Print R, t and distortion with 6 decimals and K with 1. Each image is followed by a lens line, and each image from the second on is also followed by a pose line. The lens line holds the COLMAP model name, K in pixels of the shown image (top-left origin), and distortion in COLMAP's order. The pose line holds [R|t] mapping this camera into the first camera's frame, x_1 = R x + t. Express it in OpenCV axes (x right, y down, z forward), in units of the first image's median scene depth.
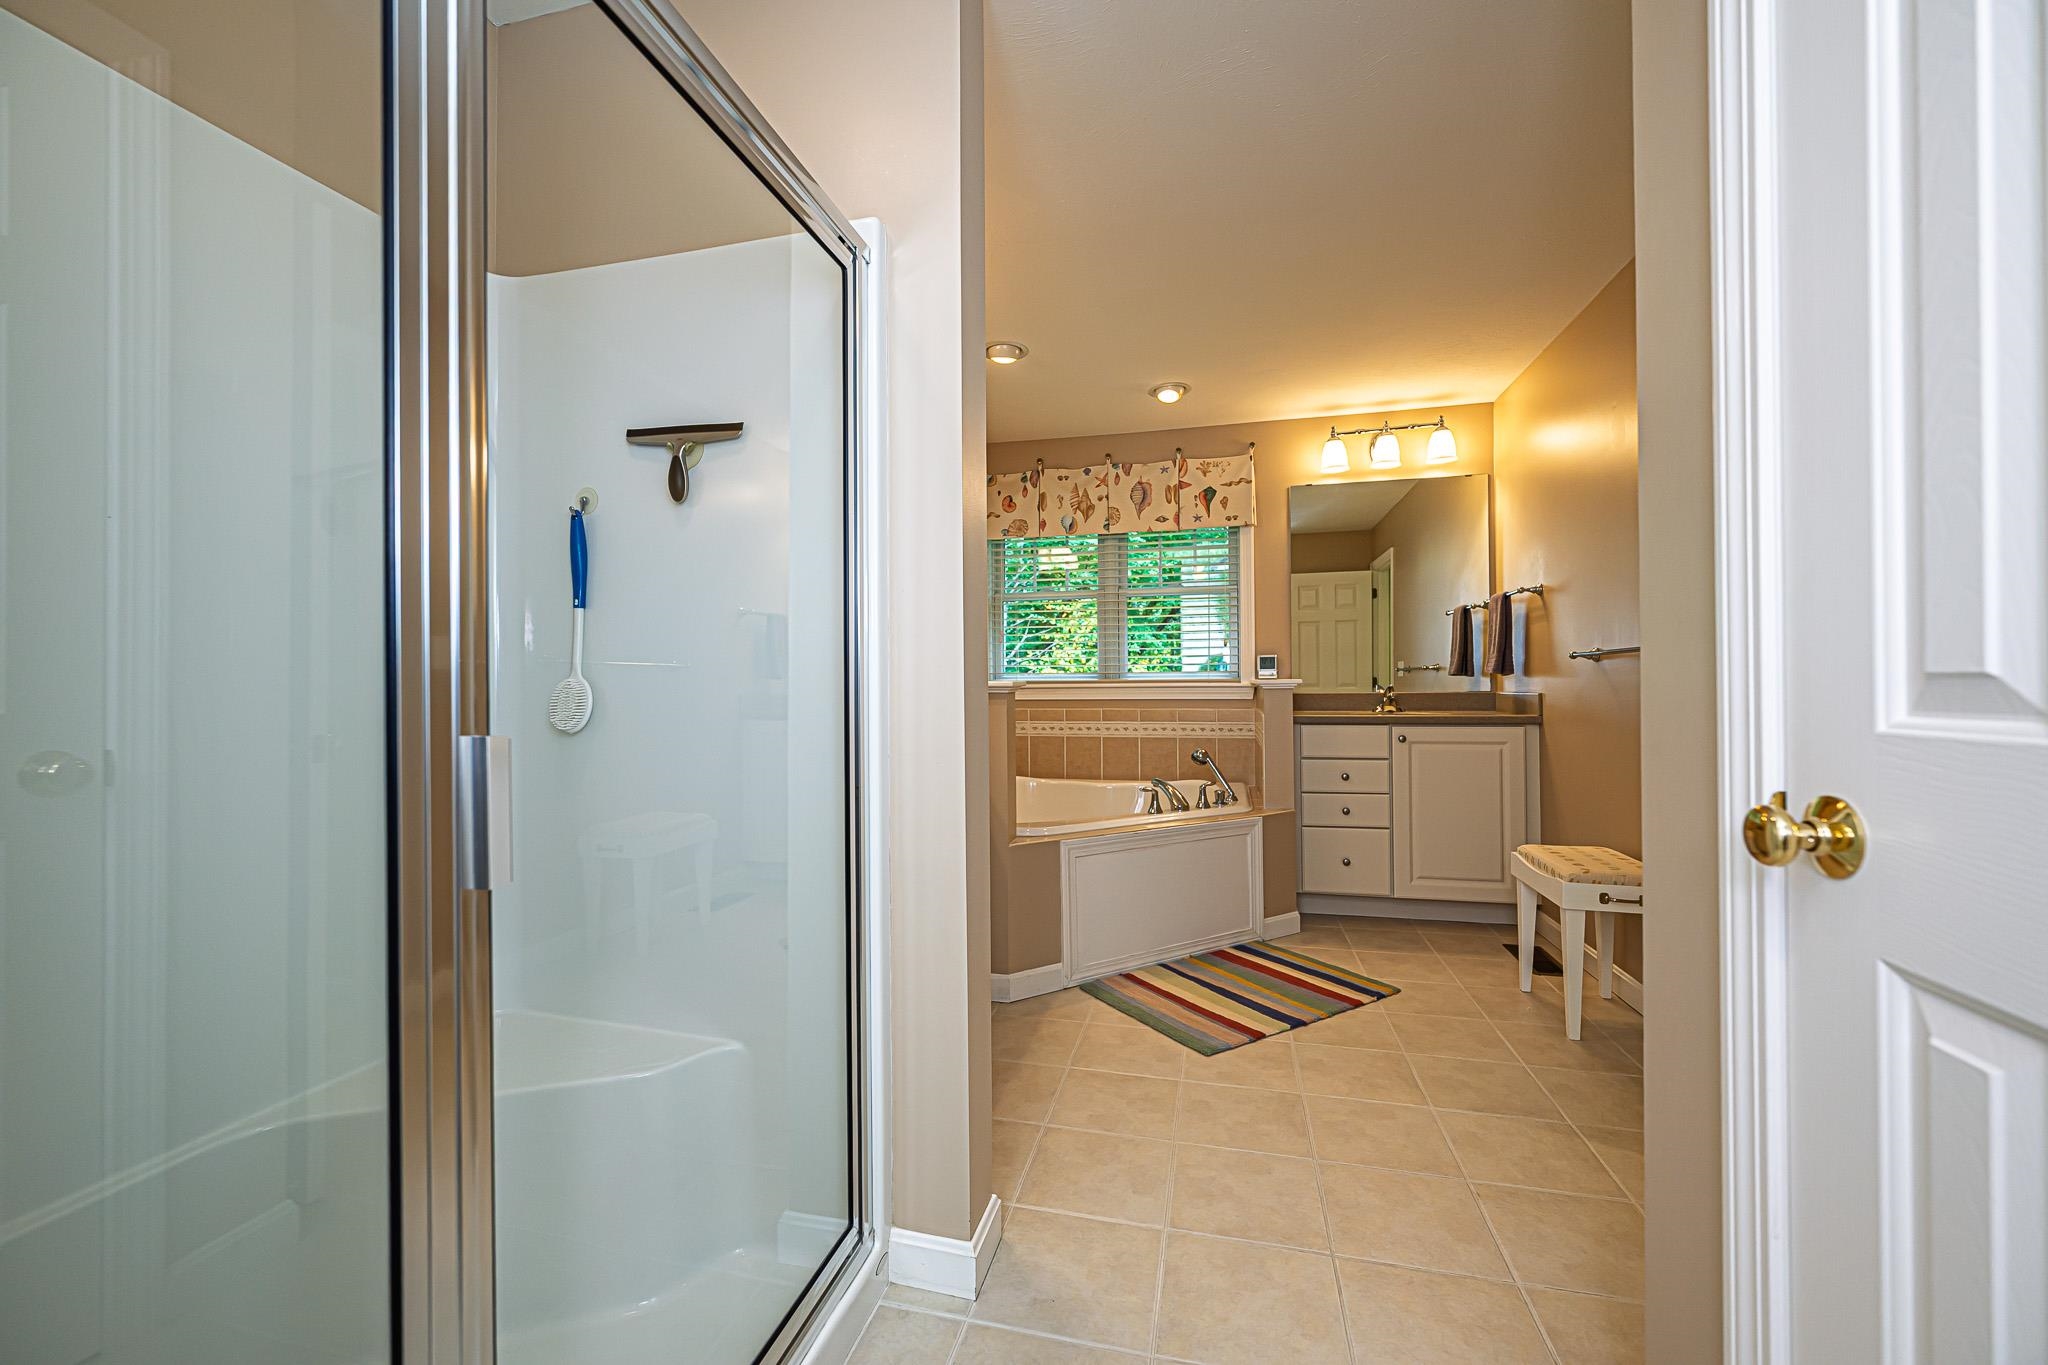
lens RADIAL K [[817.5, 0, 1028.3], [0, 817.5, 682.1], [0, 0, 1]] dist [-0.001975, 0.000120]
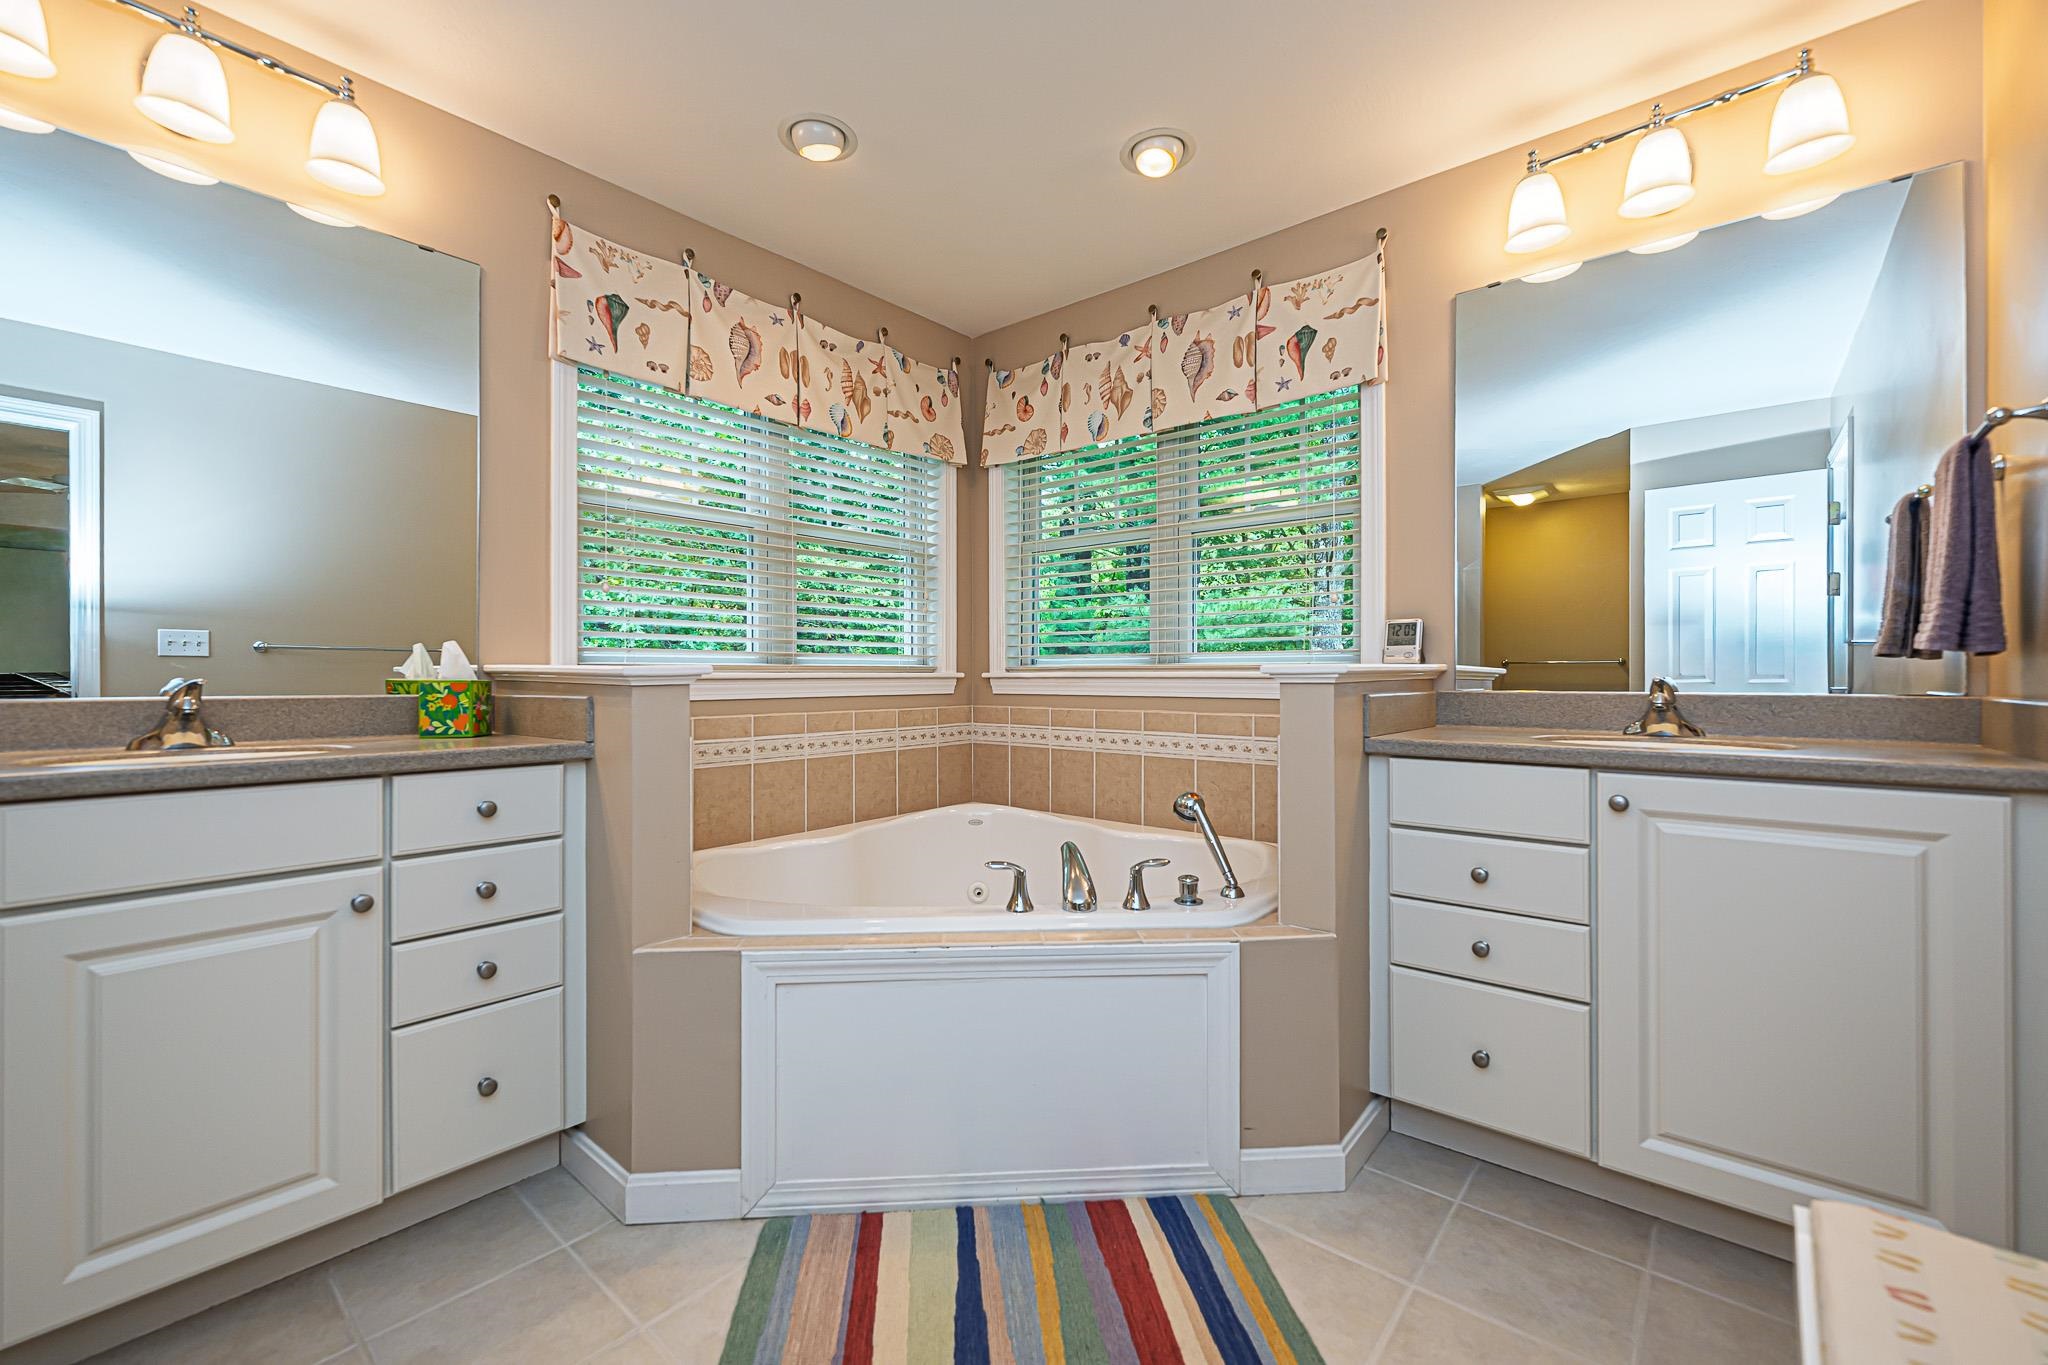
lens RADIAL K [[843.0, 0, 1025.0], [0, 843.0, 675.3], [0, 0, 1]] dist [-0.020468, 0.008474]
pose [[0.891284, 0.007816, -0.453378, 0.311611], [-0.005882, 0.999967, 0.005677, 0.001868], [0.453407, -0.002393, 0.891300, 0.387274]]
